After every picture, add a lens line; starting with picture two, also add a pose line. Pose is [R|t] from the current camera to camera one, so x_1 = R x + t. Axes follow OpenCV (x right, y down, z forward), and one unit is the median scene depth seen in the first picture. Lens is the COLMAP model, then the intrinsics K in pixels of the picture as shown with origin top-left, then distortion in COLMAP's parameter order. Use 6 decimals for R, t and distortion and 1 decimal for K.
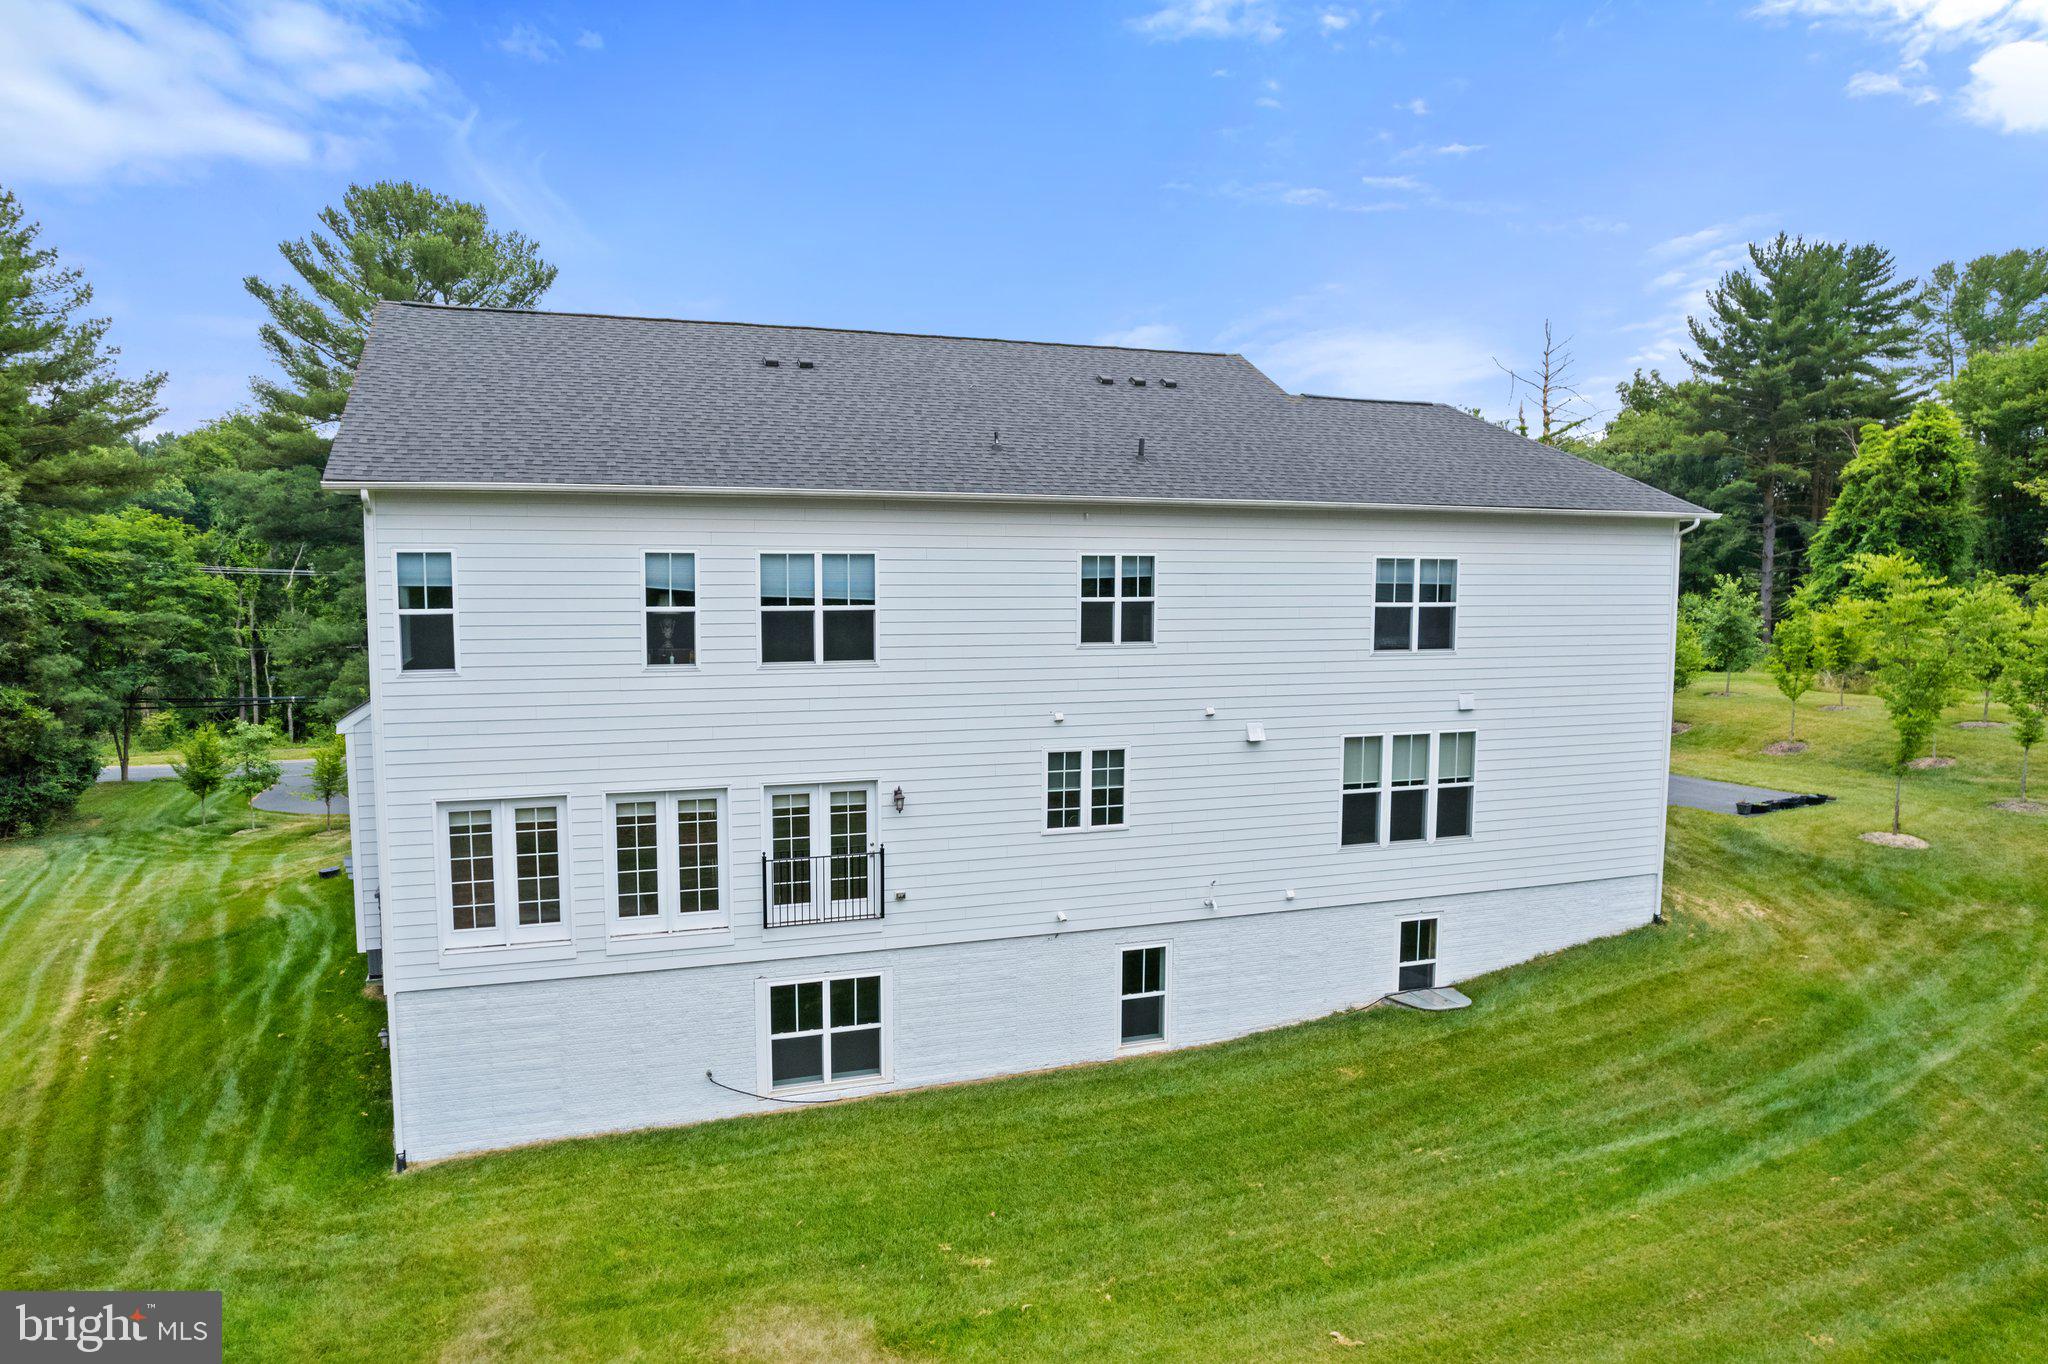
lens RADIAL K [[1333.7, 0, 1028.3], [0, 1333.7, 675.5], [0, 0, 1]] dist [-0.085098, 0.077082]
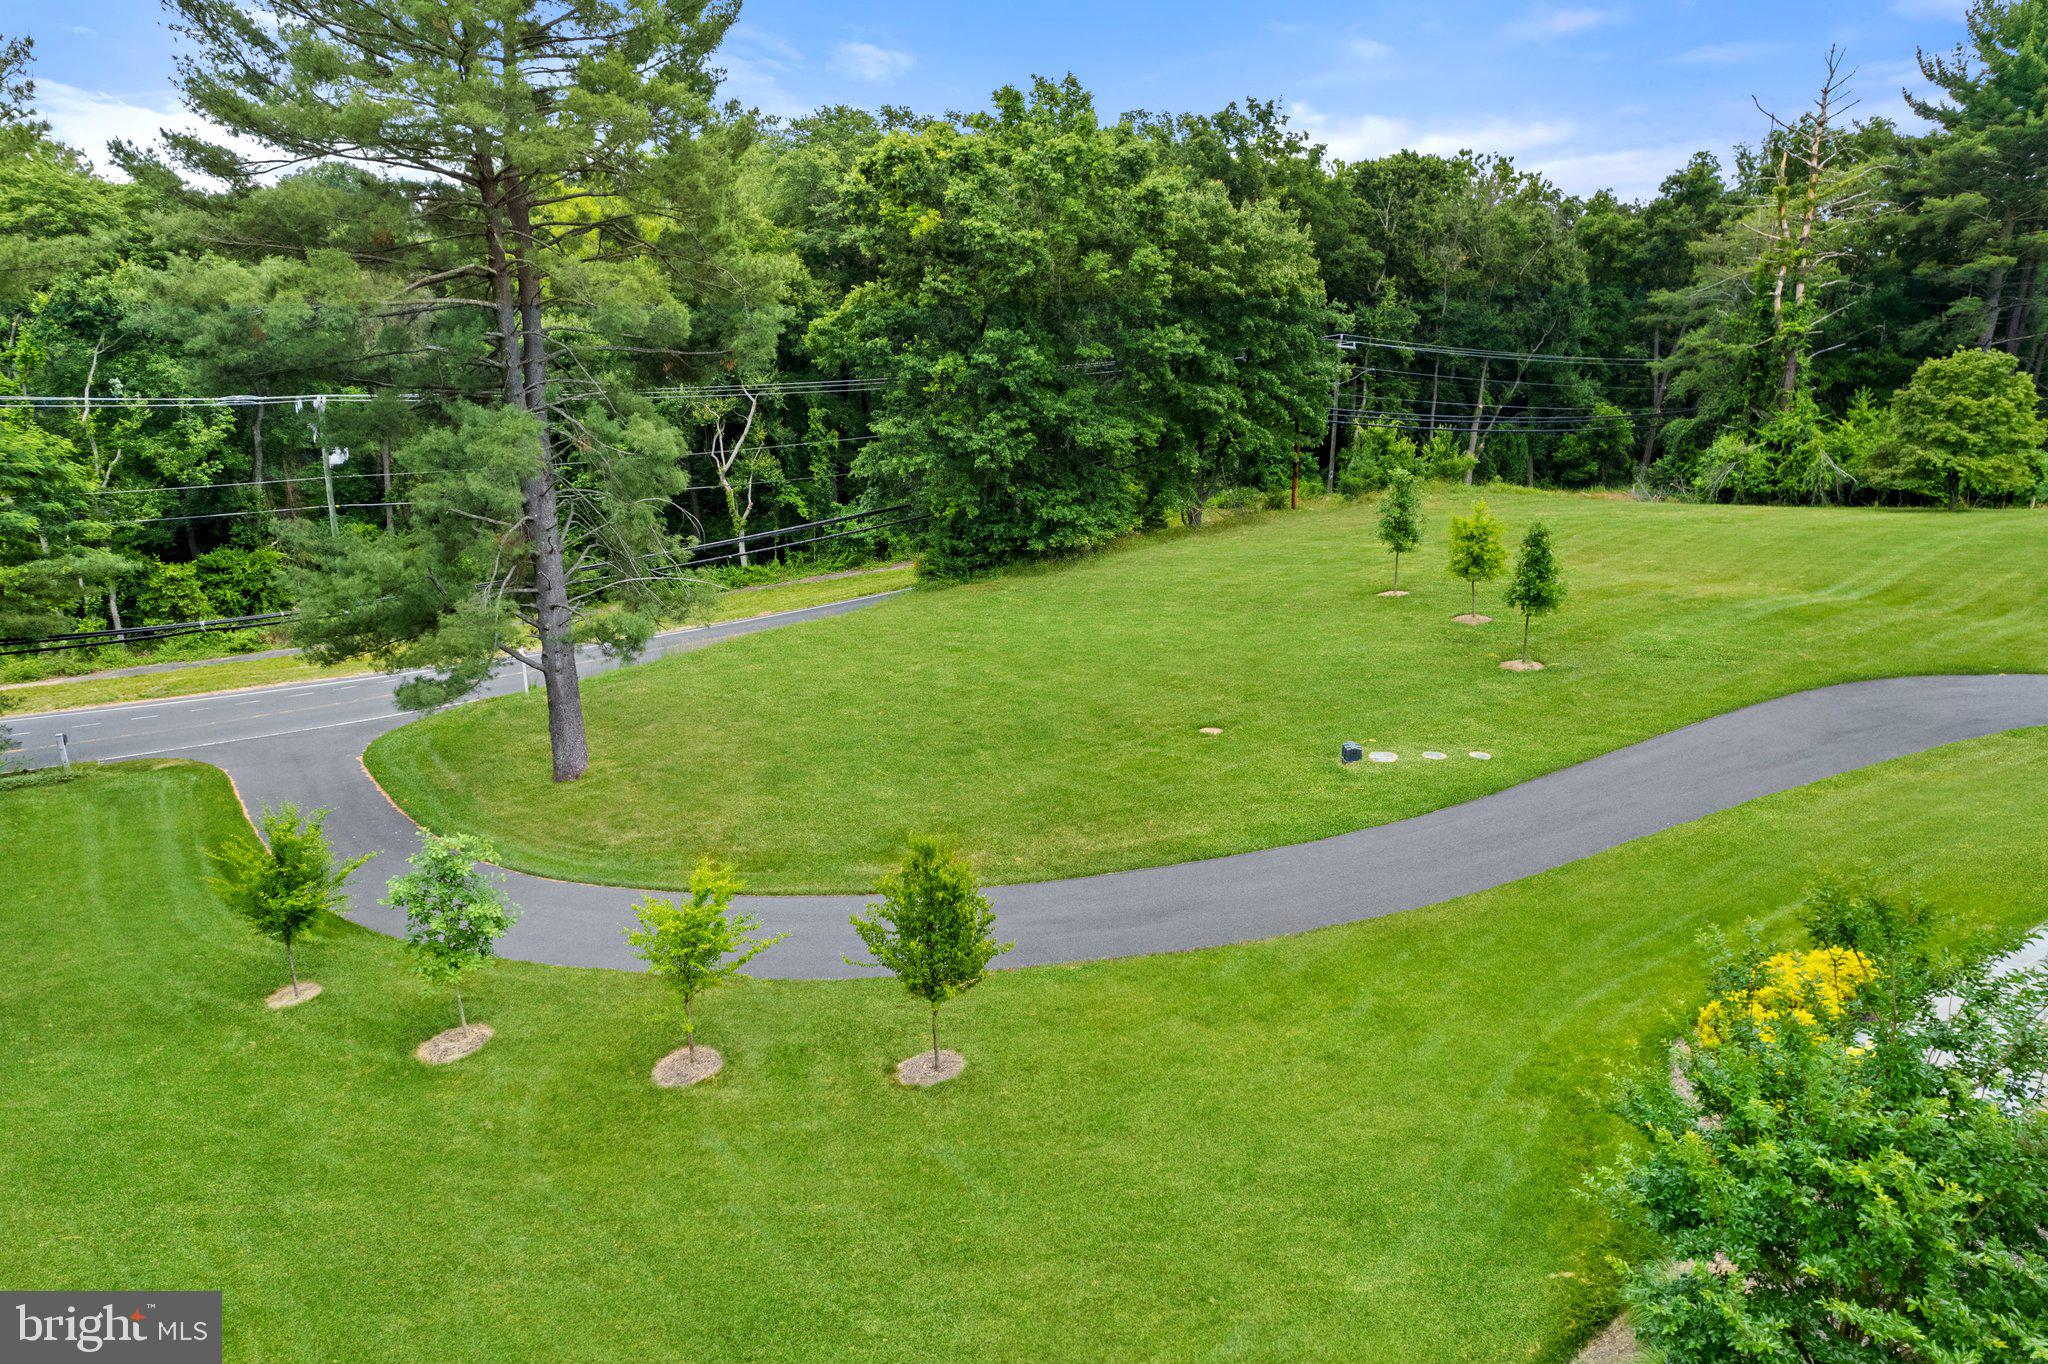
lens RADIAL K [[1314.7, 0, 1029.4], [0, 1314.7, 687.0], [0, 0, 1]] dist [-0.078657, 0.075624]
pose [[0.977977, -0.064327, 0.198553, -1.105292], [0.023985, 0.979655, 0.199250, -0.241978], [-0.207331, -0.190099, 0.959623, 1.190824]]
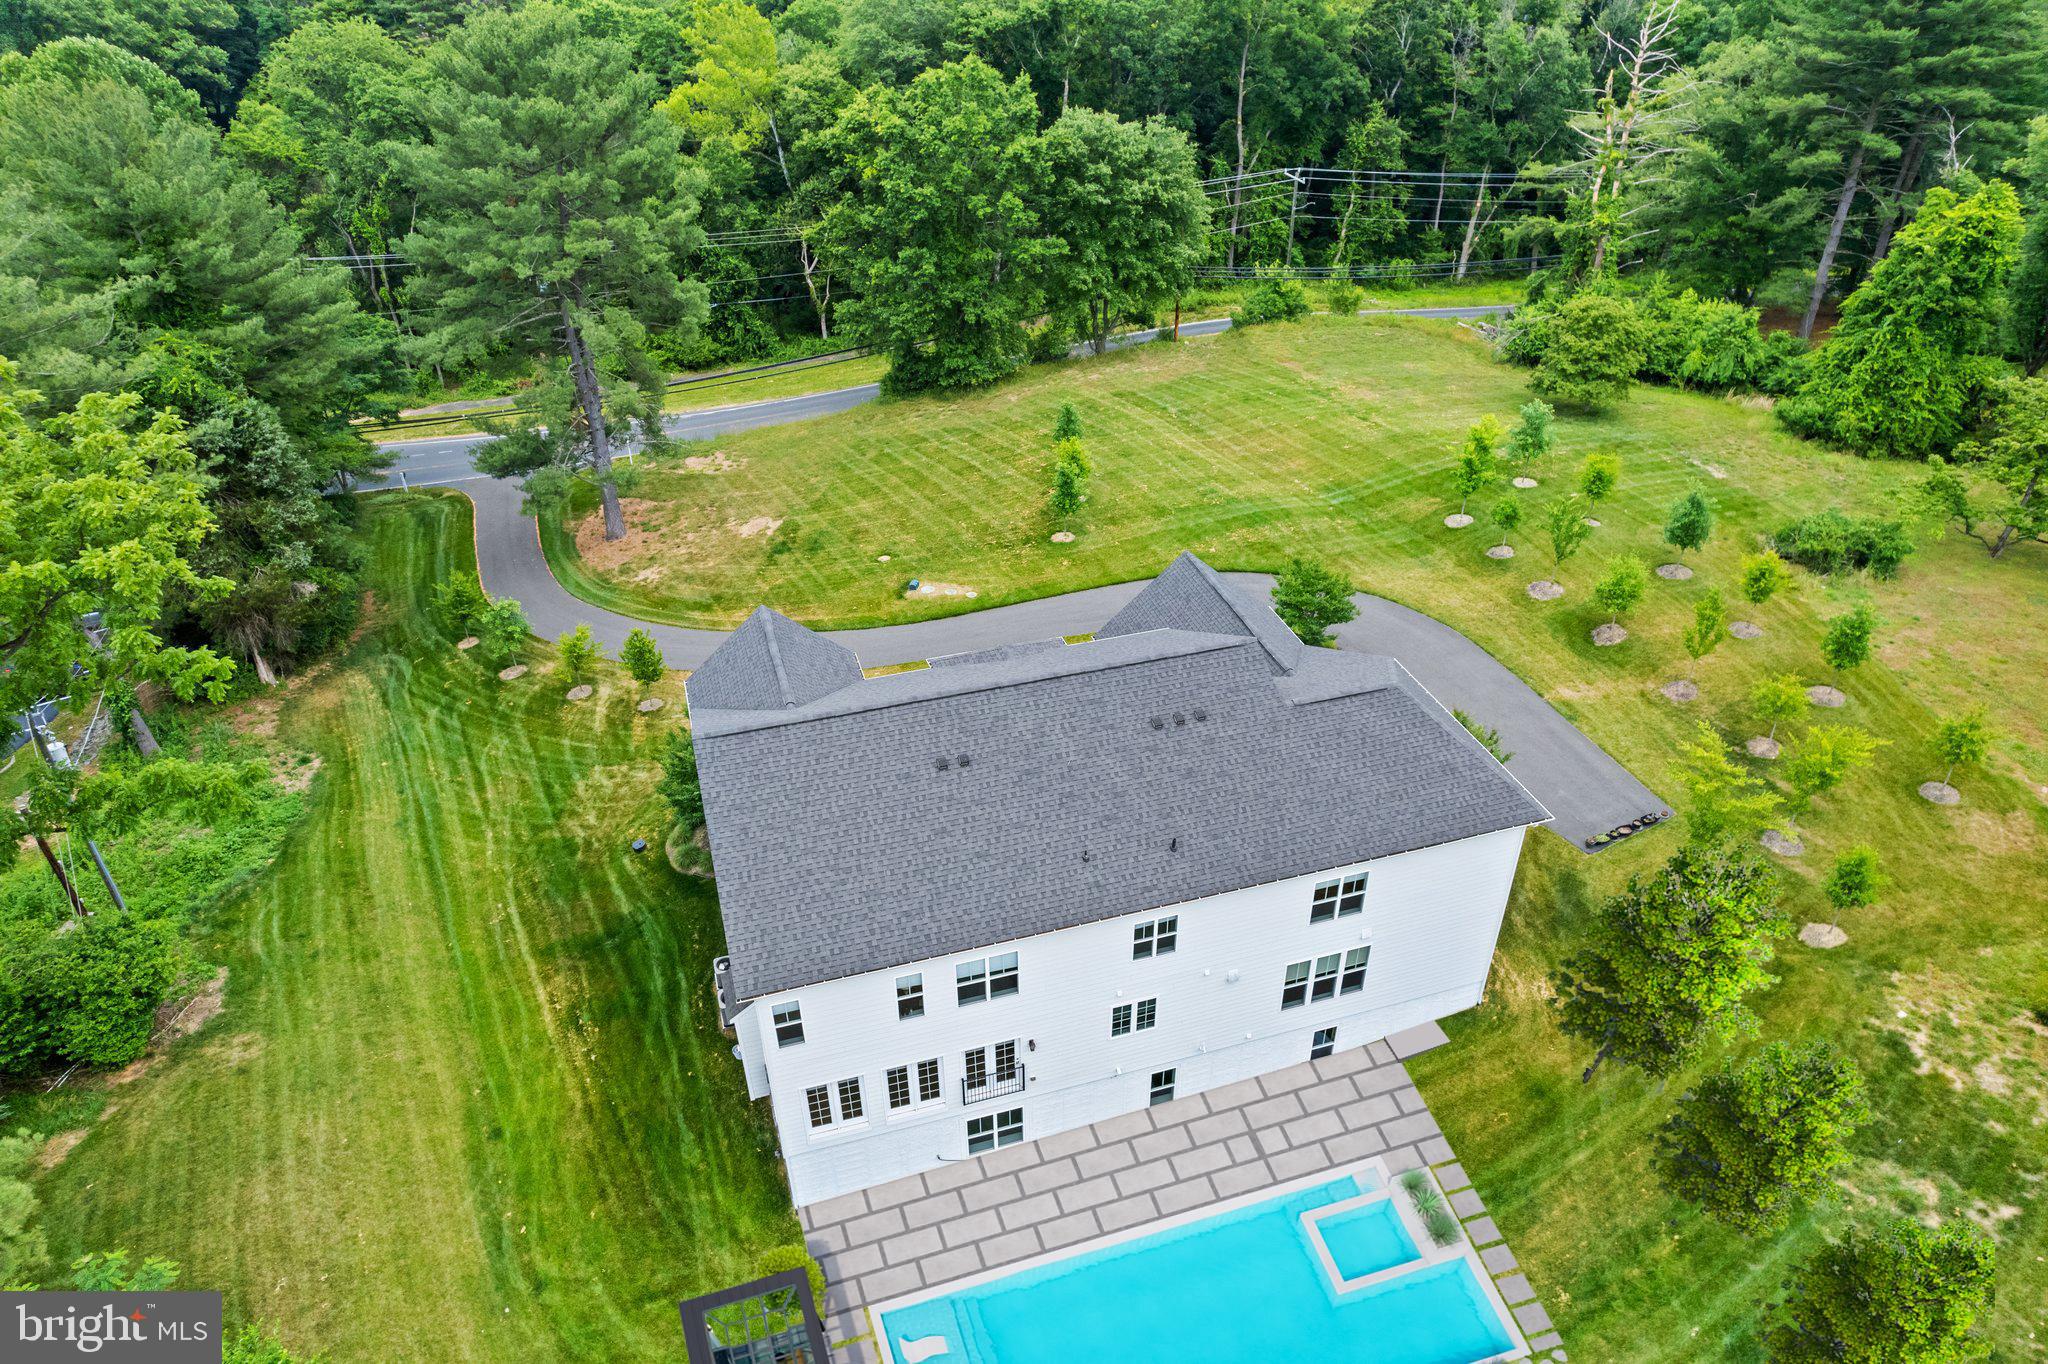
lens RADIAL K [[1333.7, 0, 1028.3], [0, 1333.7, 675.5], [0, 0, 1]] dist [-0.085098, 0.077082]
pose [[0.998640, 0.014086, -0.050196, -0.015922], [0.011145, 0.882872, 0.469481, -1.168923], [0.050930, -0.469402, 0.881515, -0.371130]]
